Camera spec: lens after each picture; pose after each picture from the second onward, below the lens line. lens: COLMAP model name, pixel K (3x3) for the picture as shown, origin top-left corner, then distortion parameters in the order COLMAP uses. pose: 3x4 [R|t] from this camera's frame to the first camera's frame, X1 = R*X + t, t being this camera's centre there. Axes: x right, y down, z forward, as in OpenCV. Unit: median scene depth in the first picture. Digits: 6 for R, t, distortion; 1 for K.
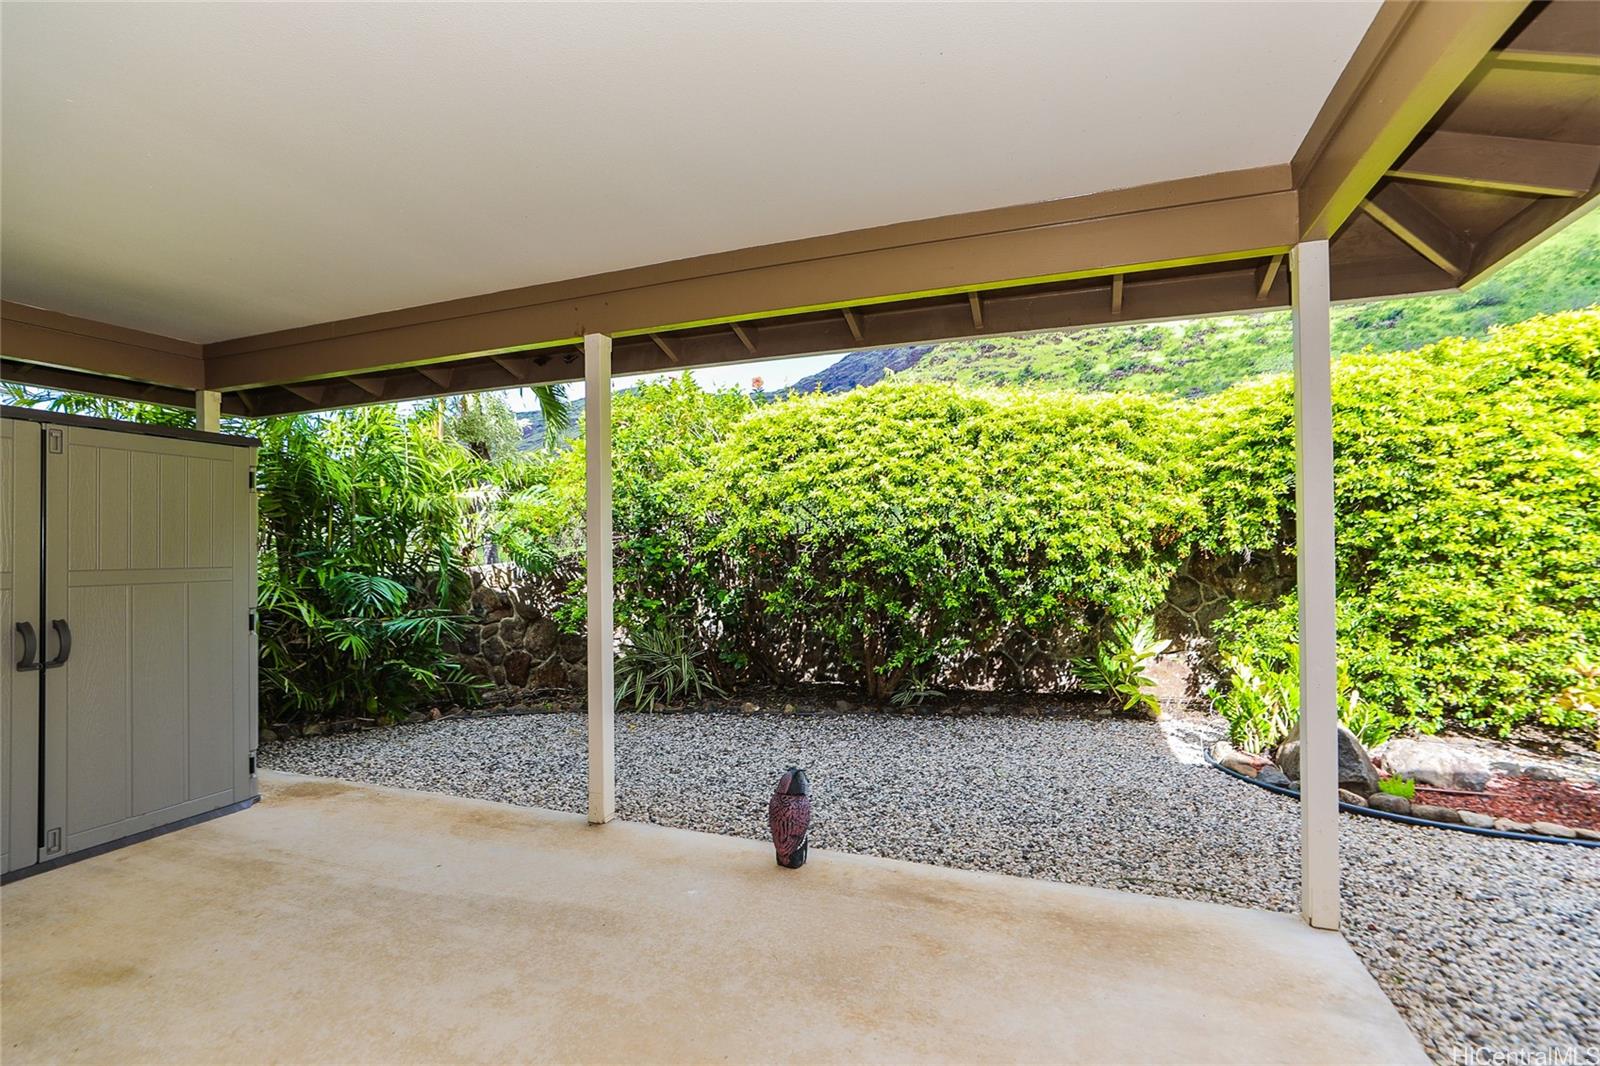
lens RADIAL K [[727.7, 0, 806.7], [0, 727.7, 540.9], [0, 0, 1]] dist [-0.027325, 0.013050]
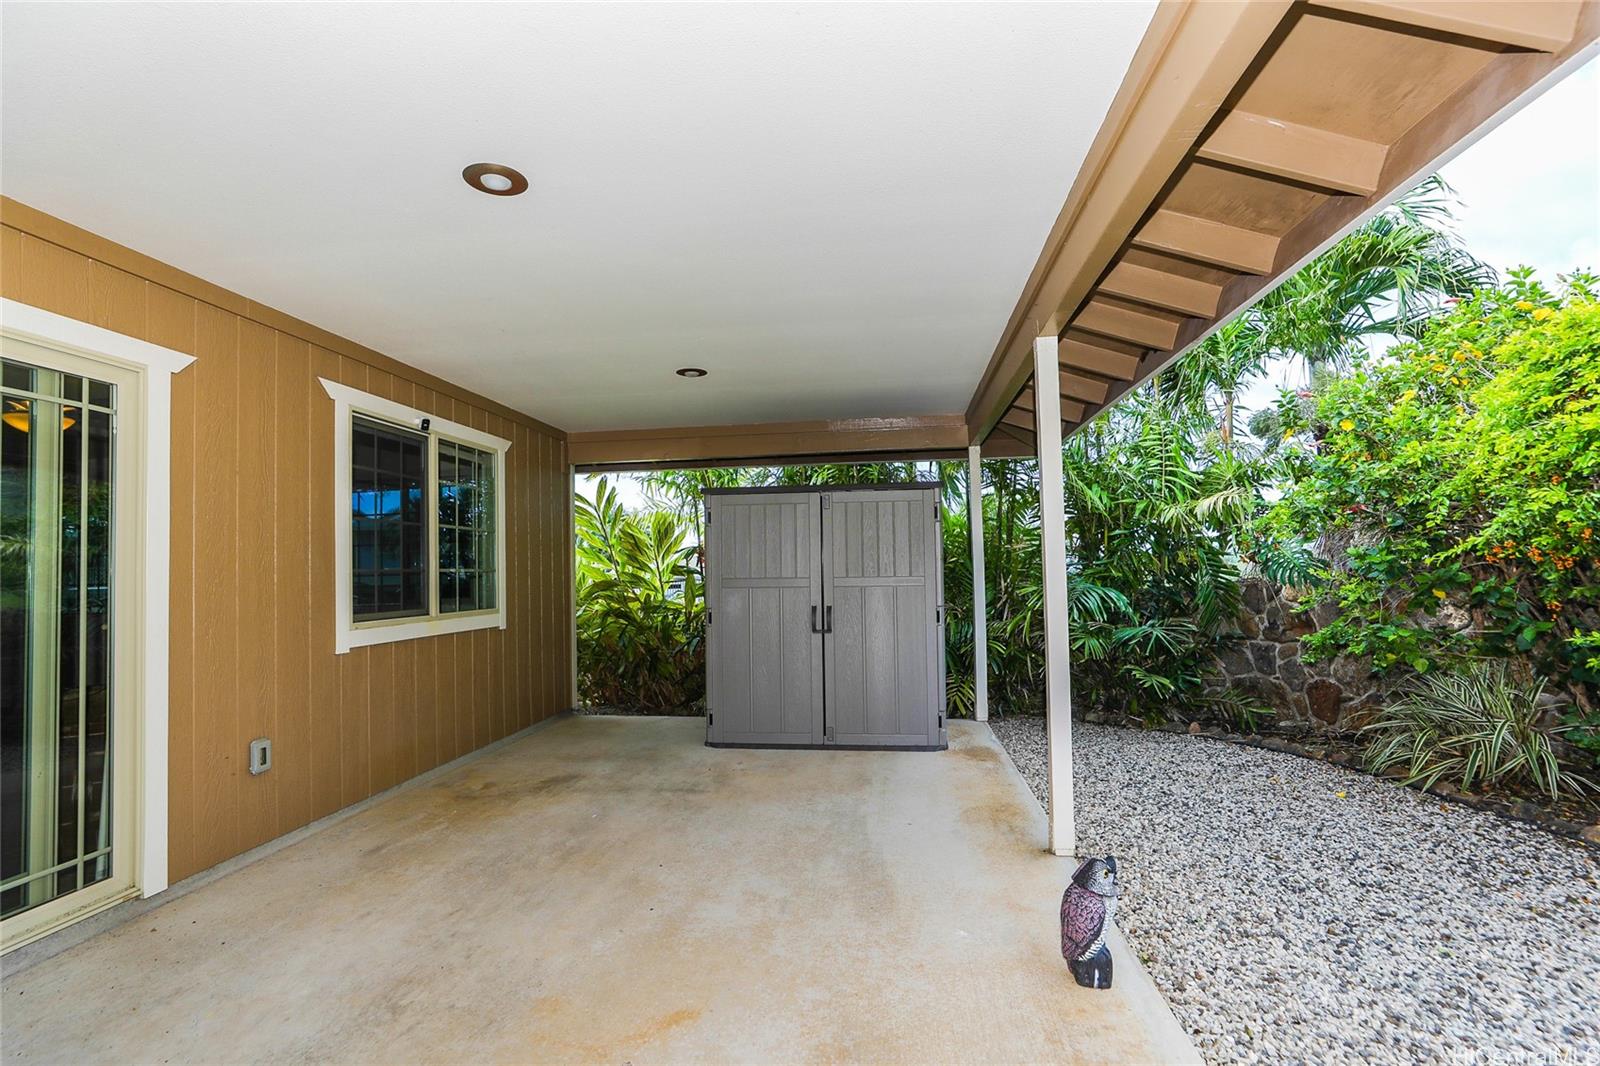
lens RADIAL K [[727.7, 0, 806.7], [0, 727.7, 540.9], [0, 0, 1]] dist [-0.027325, 0.013050]
pose [[0.244529, -0.030953, -0.969148, 0.484412], [0.024330, 0.999372, -0.025779, -0.001735], [0.969337, -0.017276, 0.245129, 0.396944]]
